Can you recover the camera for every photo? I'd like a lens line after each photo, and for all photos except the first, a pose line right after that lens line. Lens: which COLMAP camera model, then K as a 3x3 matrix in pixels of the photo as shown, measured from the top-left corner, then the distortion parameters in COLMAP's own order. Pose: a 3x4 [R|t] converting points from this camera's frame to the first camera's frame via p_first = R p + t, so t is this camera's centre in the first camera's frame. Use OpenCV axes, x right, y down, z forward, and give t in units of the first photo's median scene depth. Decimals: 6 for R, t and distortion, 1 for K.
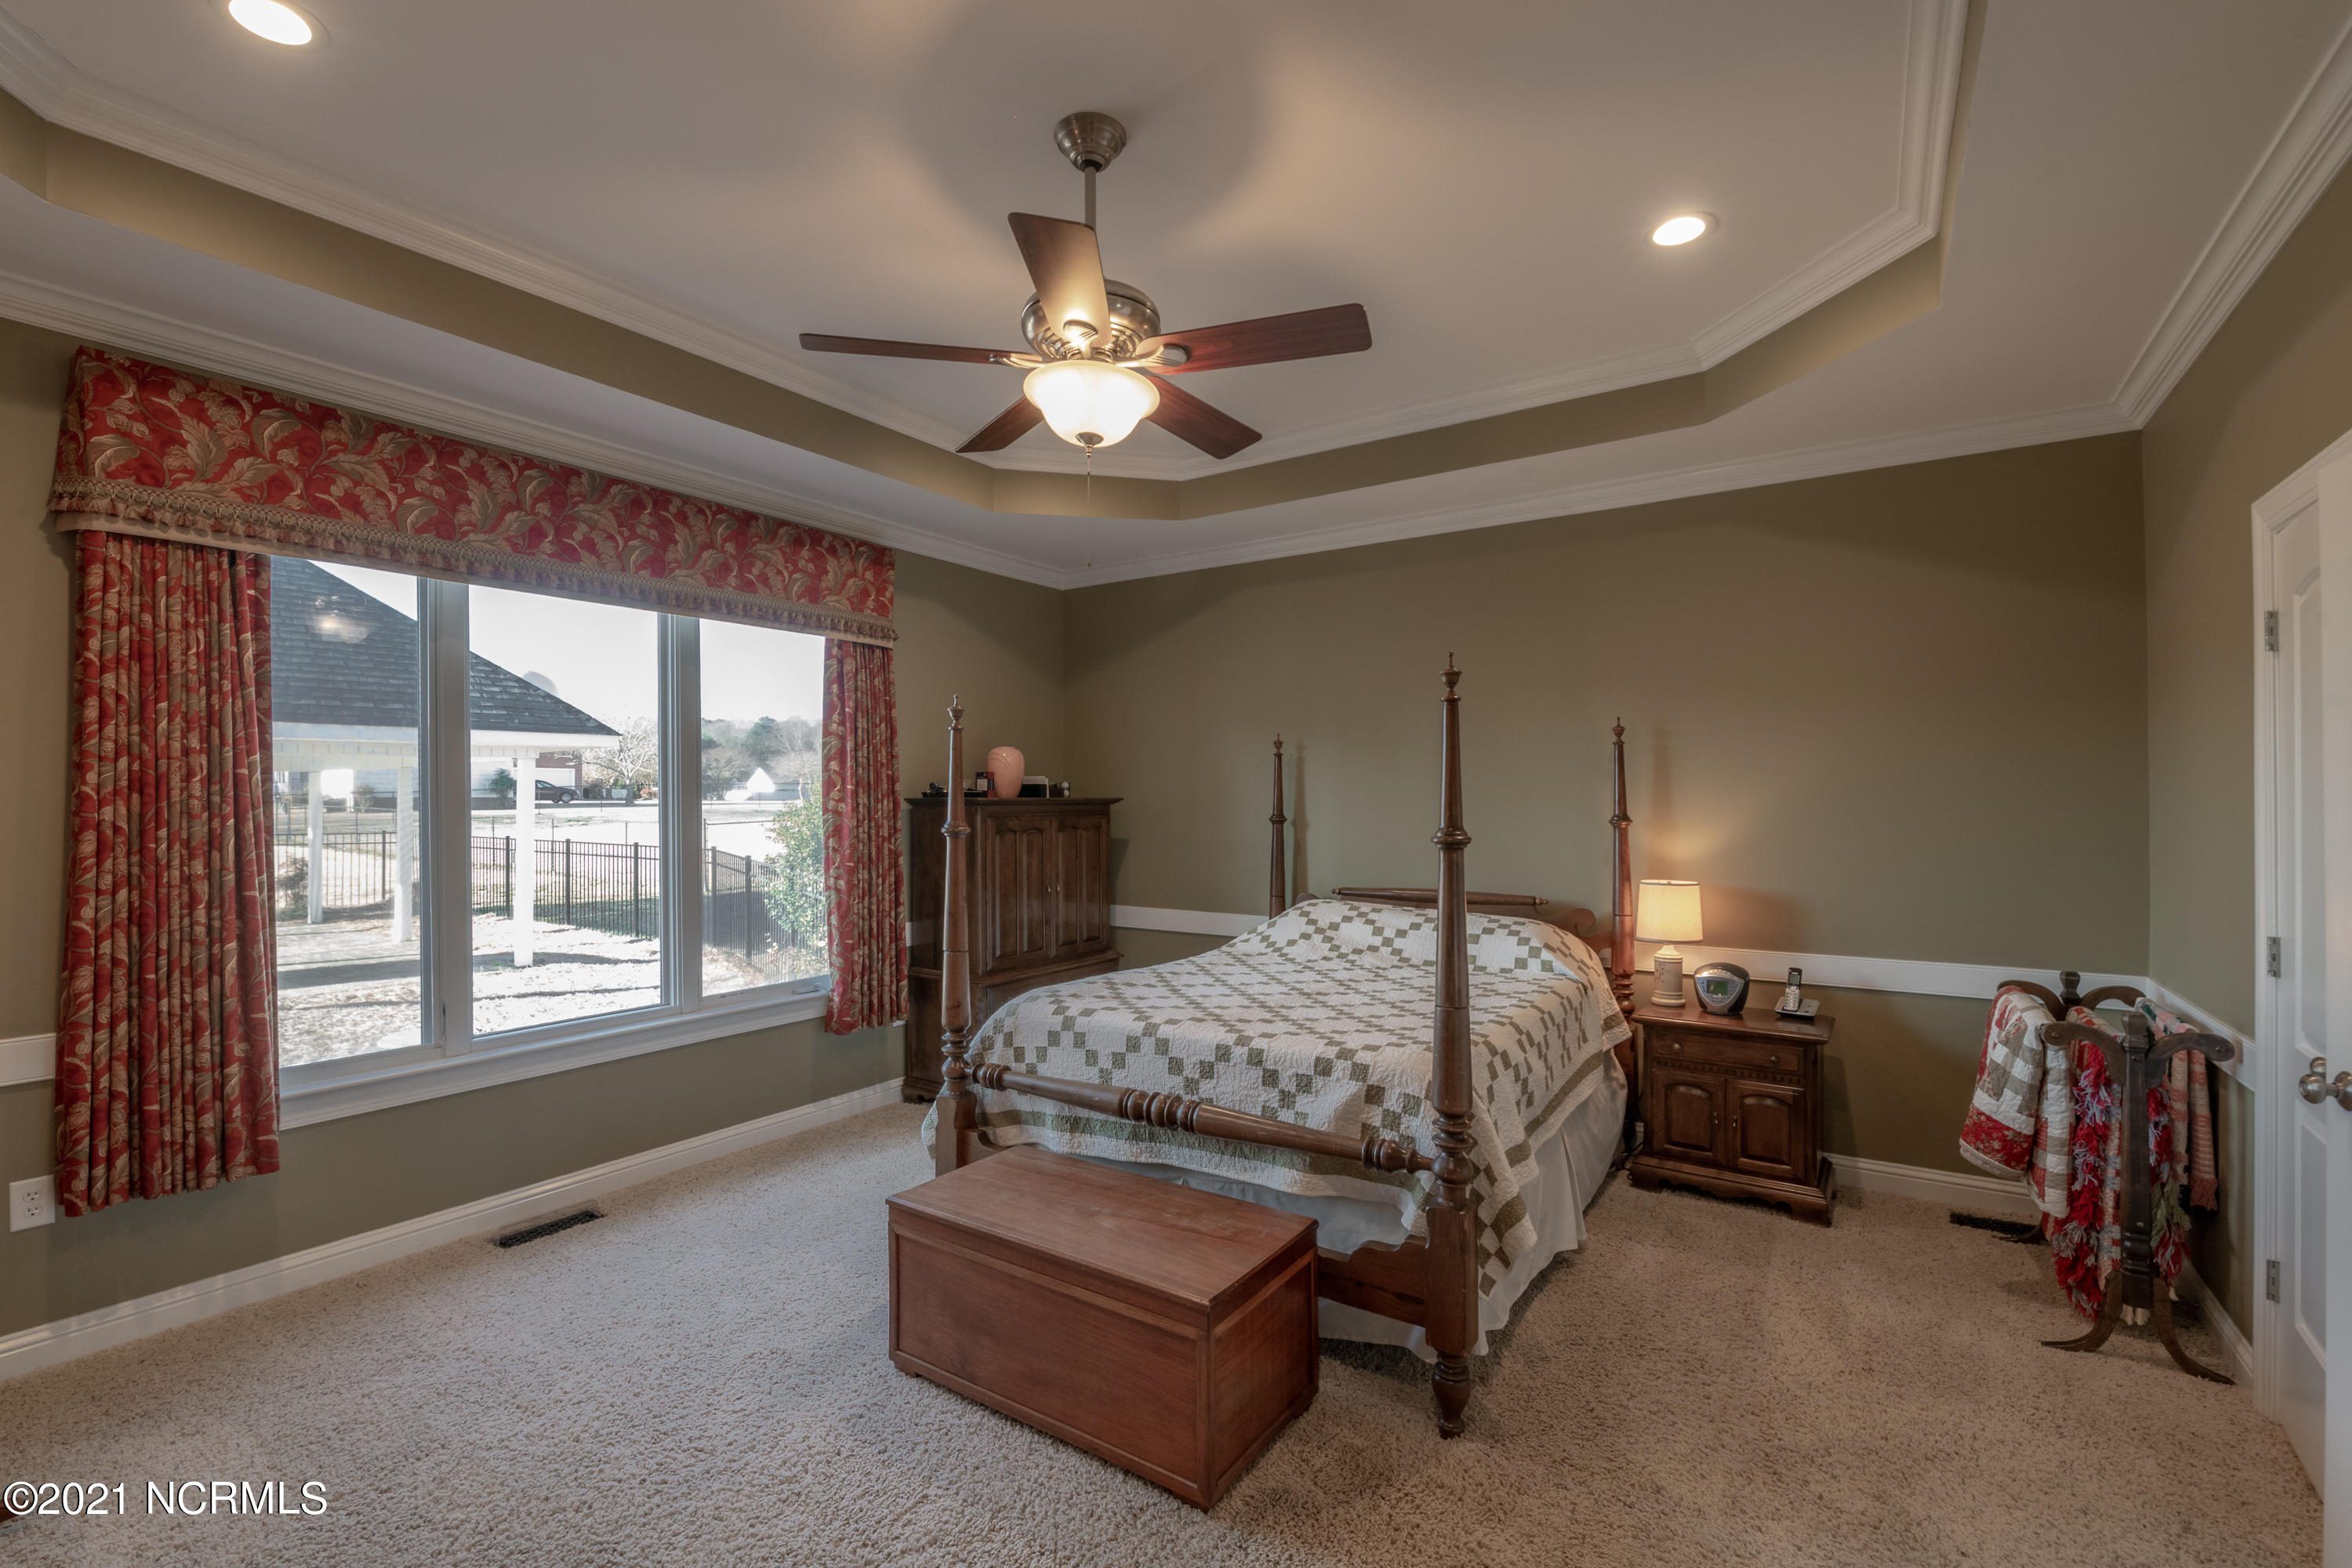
lens RADIAL K [[1018.7, 0, 1162.4], [0, 1018.7, 798.7], [0, 0, 1]] dist [-0.010249, -0.001063]
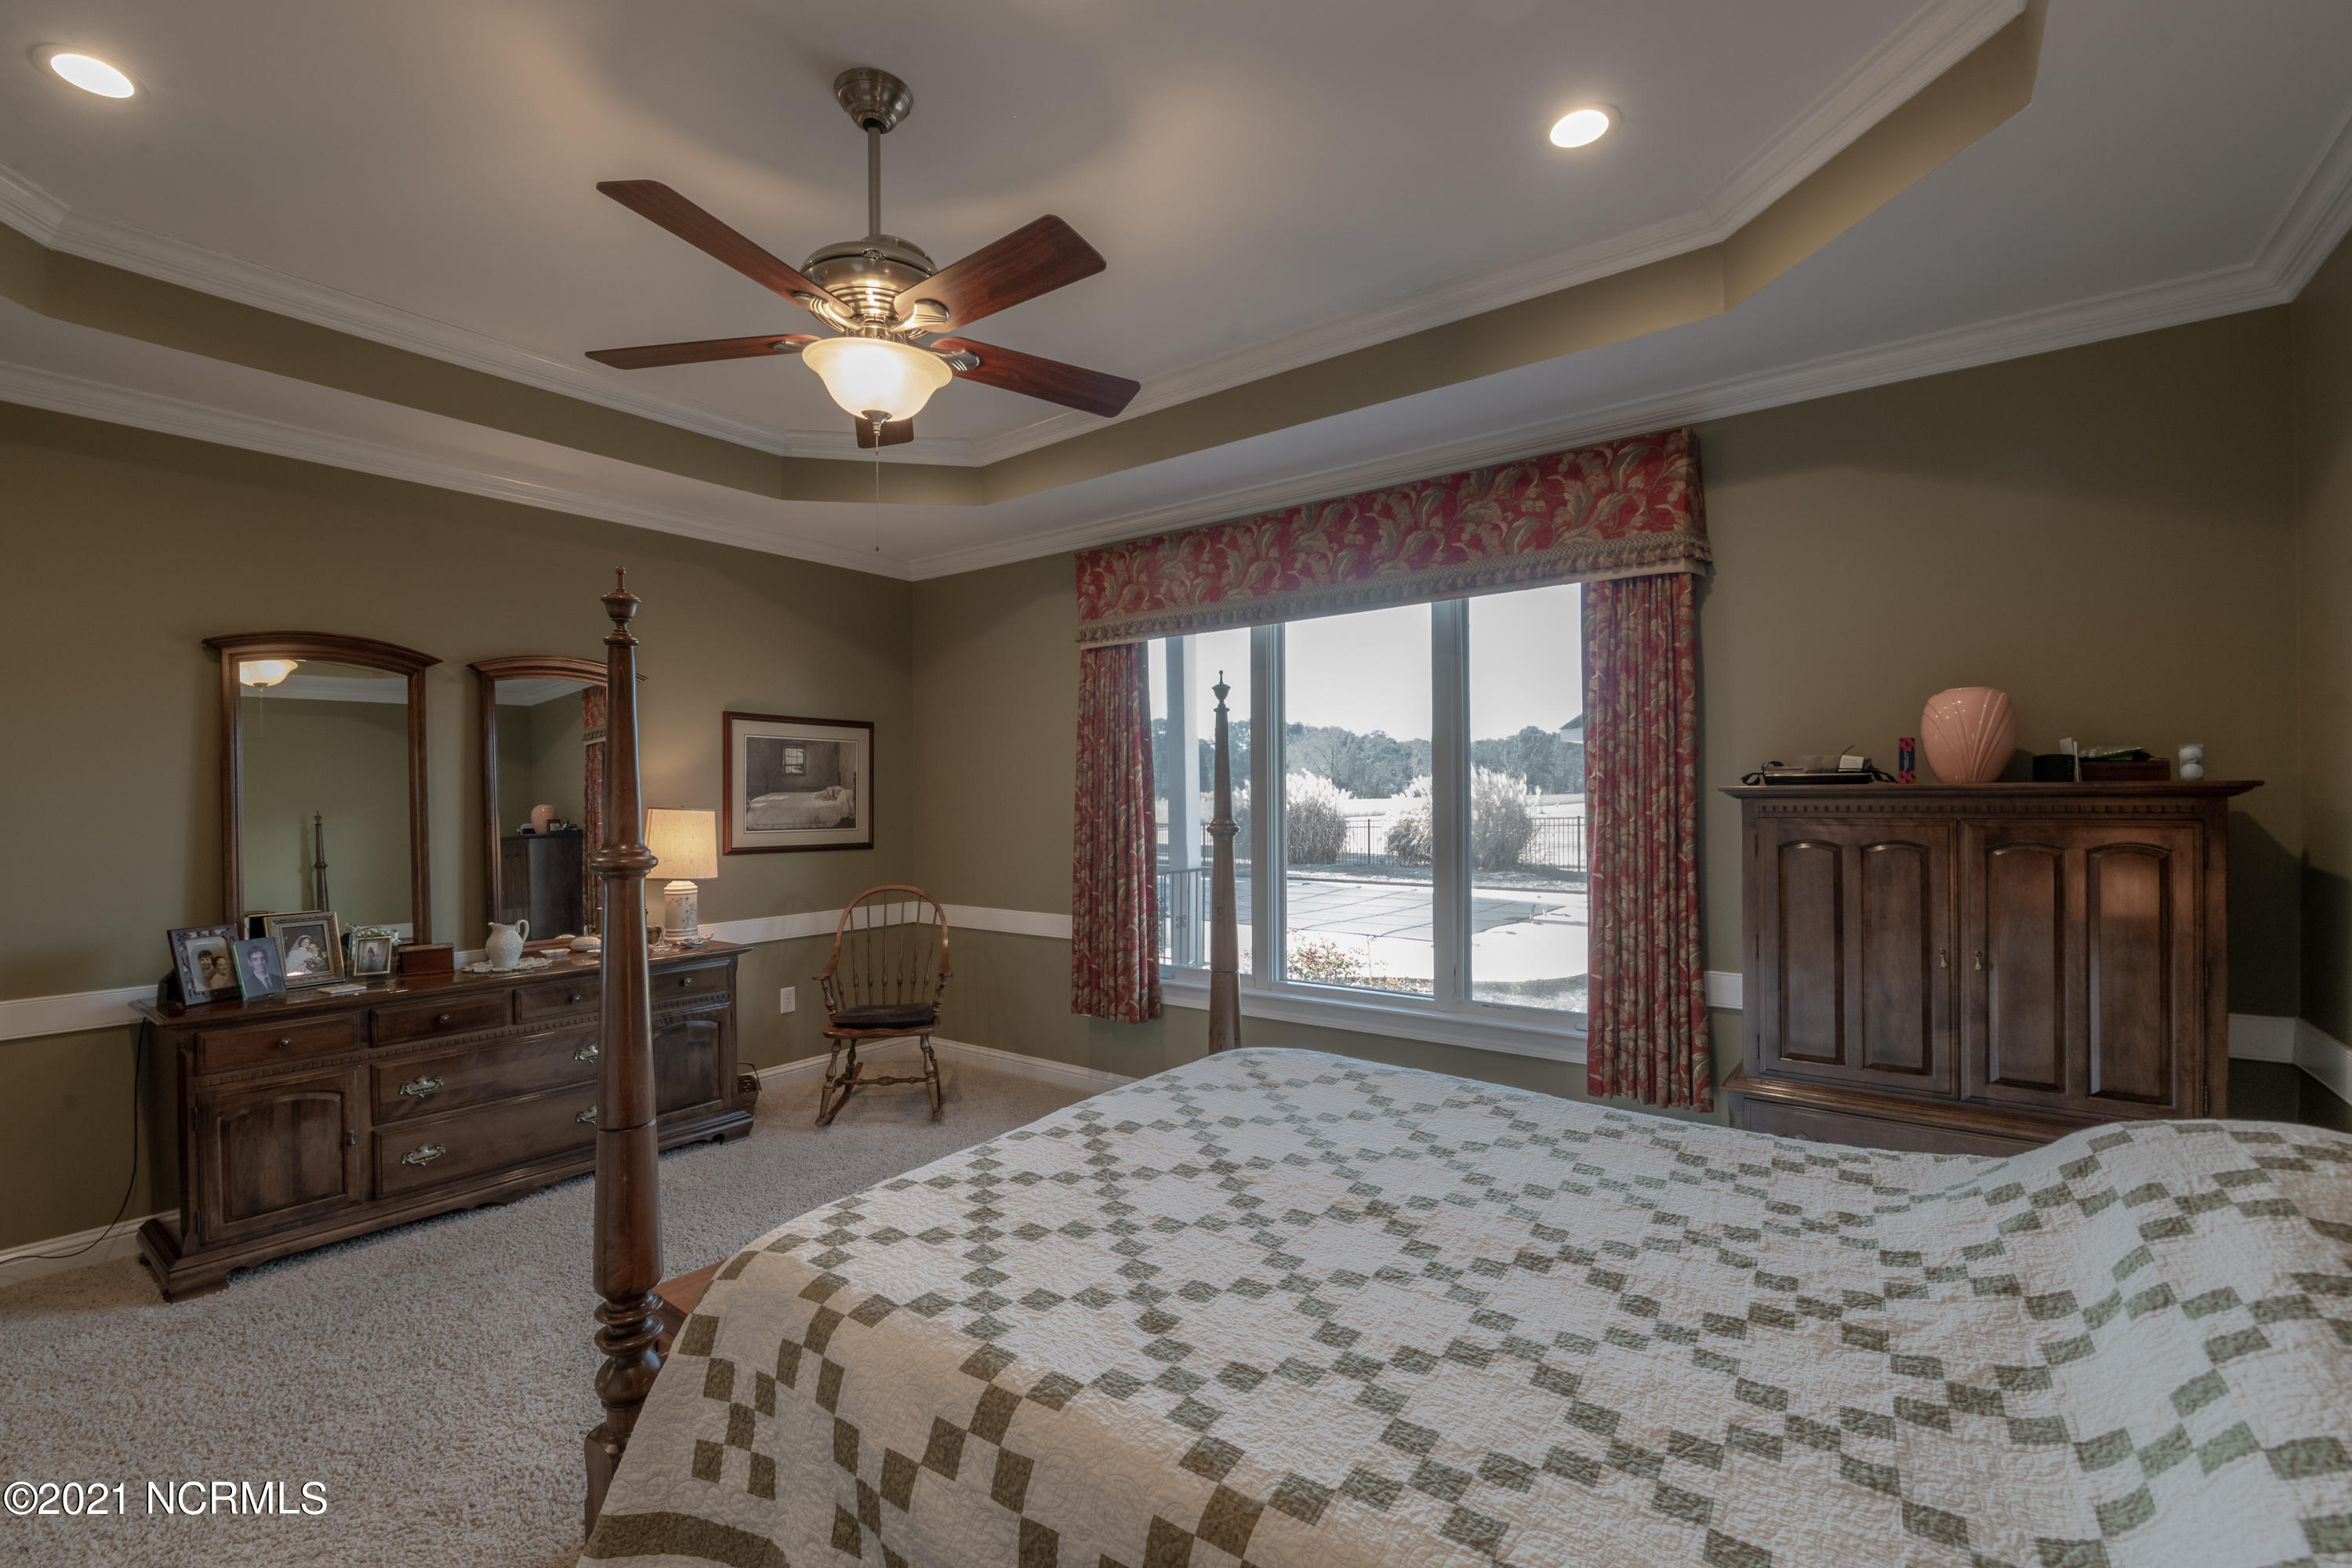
lens RADIAL K [[1018.9, 0, 1130.5], [0, 1018.9, 782.5], [0, 0, 1]] dist [-0.001886, -0.000260]
pose [[-0.057423, -0.000564, -0.998350, 0.656416], [0.018566, 0.999826, -0.001633, -0.013881], [0.998177, -0.018629, -0.057402, 0.961699]]
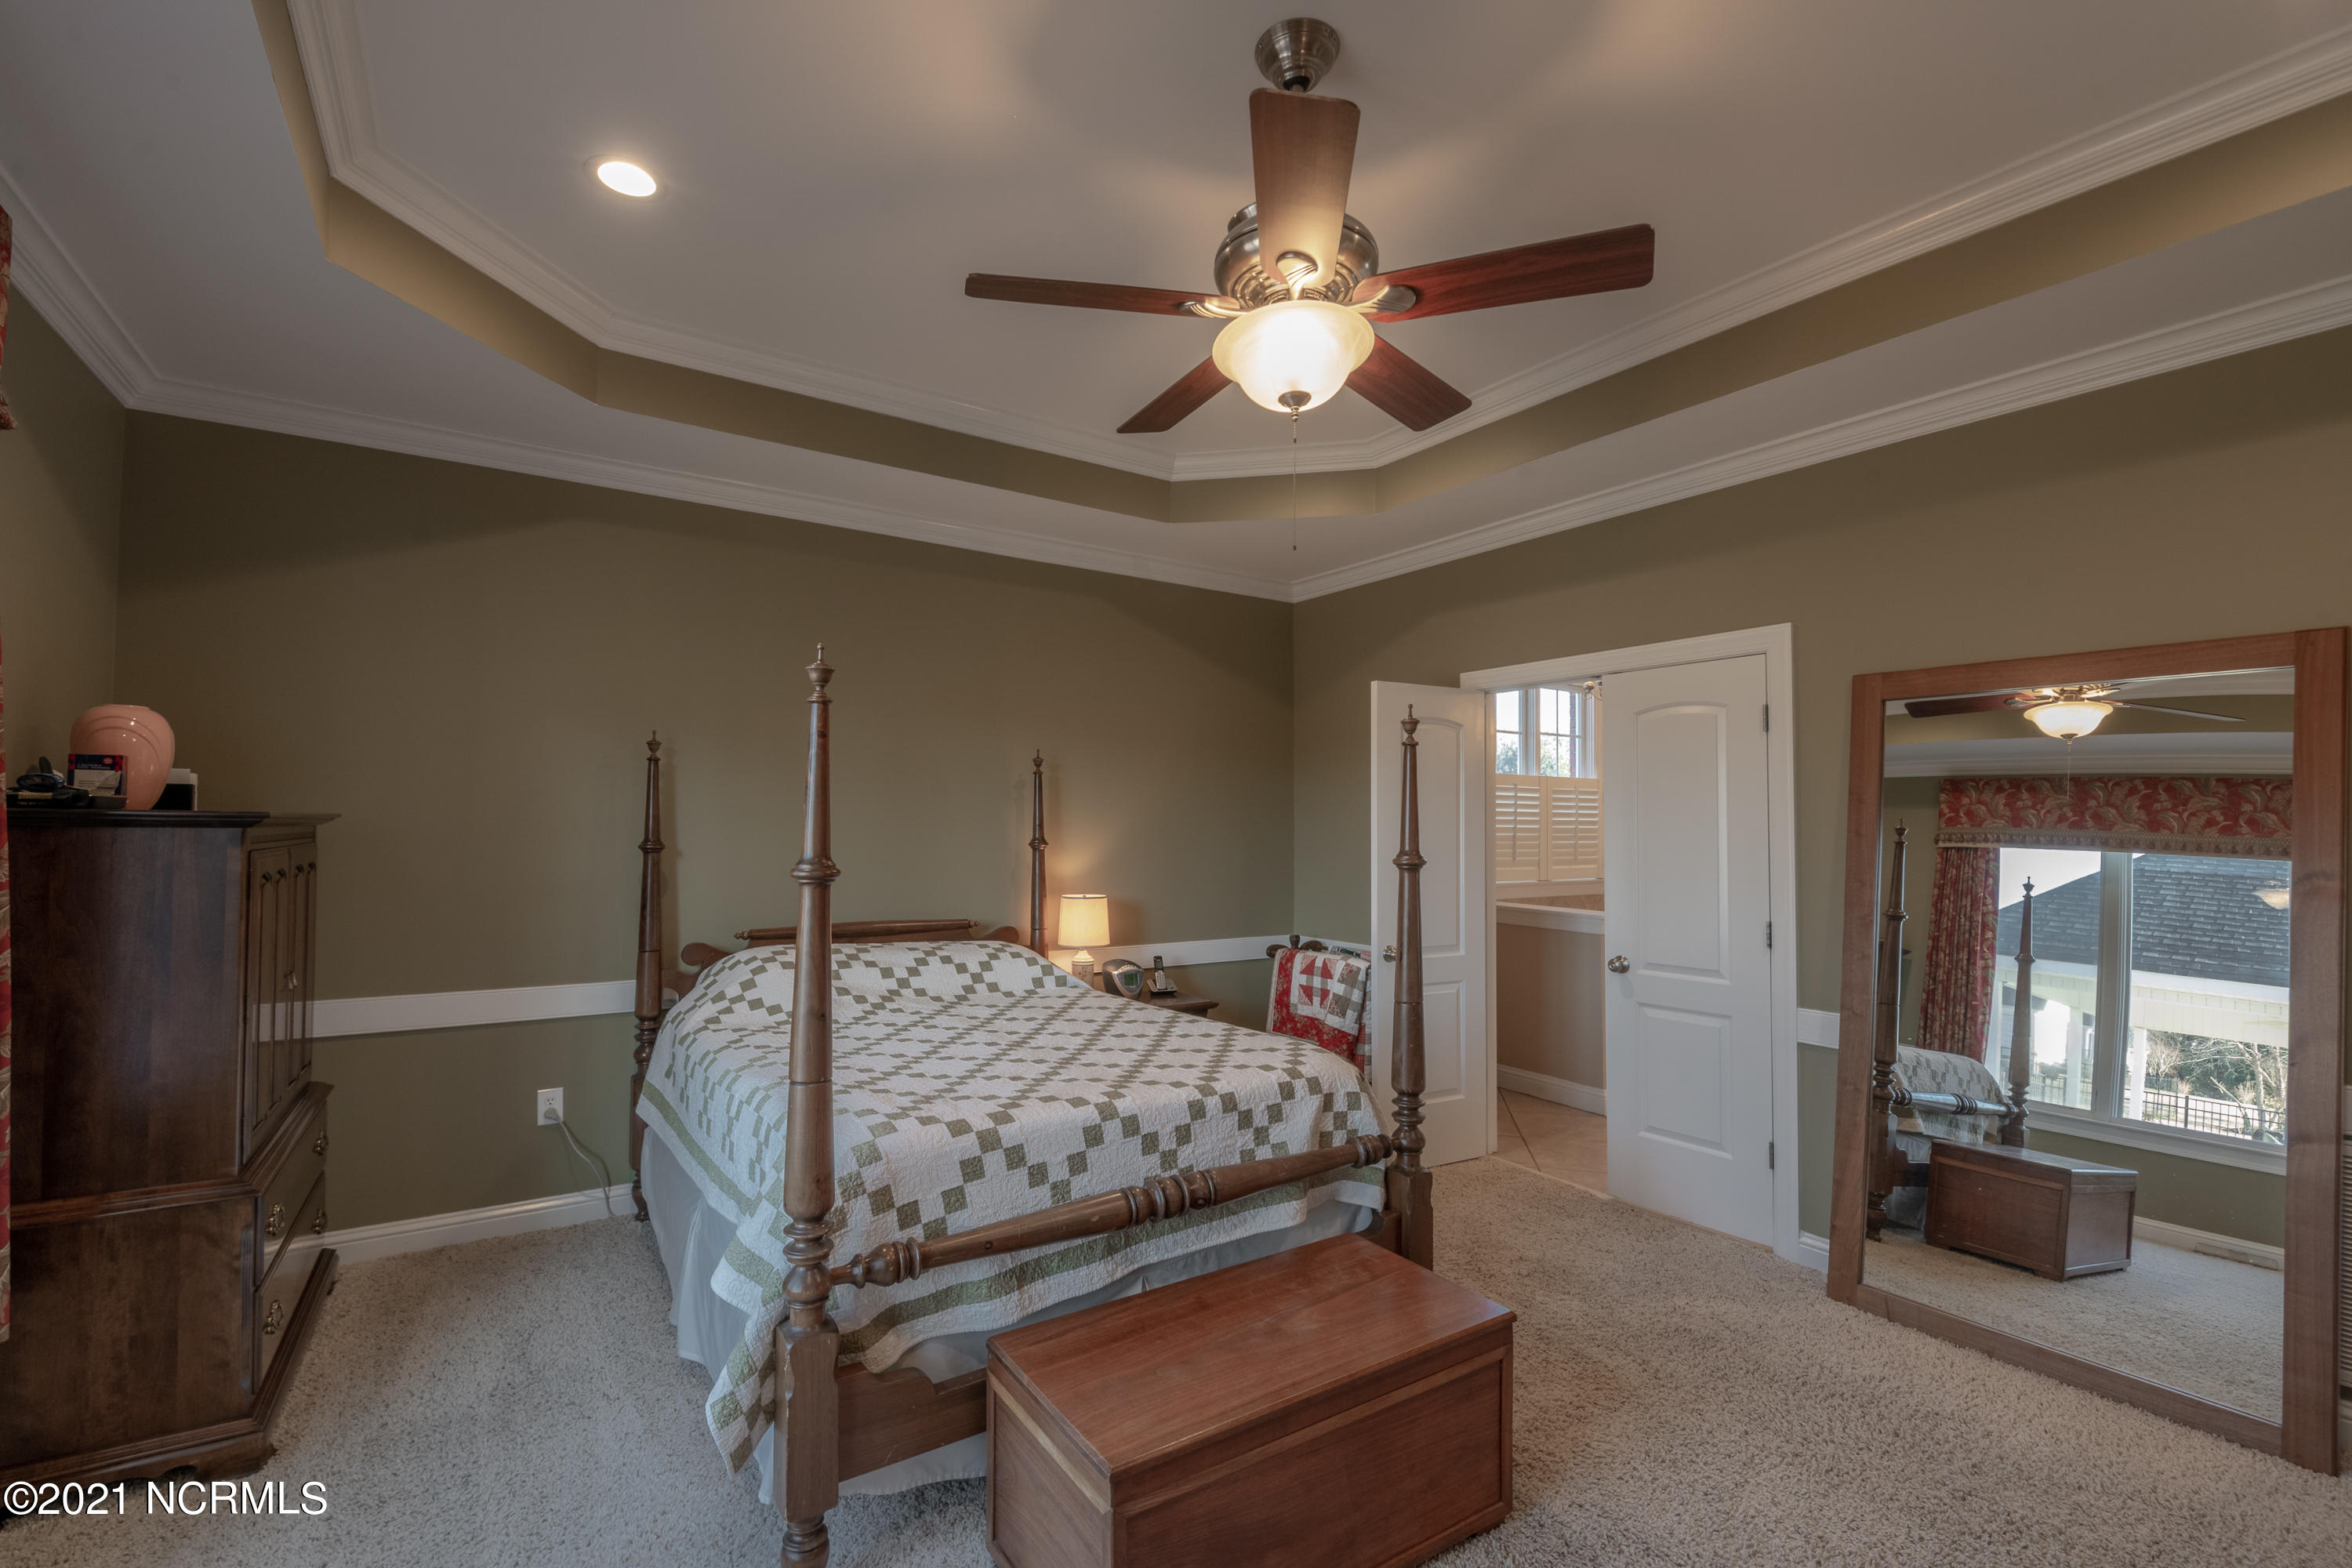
lens RADIAL K [[1018.7, 0, 1162.4], [0, 1018.7, 798.7], [0, 0, 1]] dist [-0.010249, -0.001063]
pose [[0.376386, 0.027730, 0.926048, -0.662951], [-0.010103, 0.999615, -0.025826, 0.000860], [-0.926408, 0.000365, 0.376522, 0.585415]]
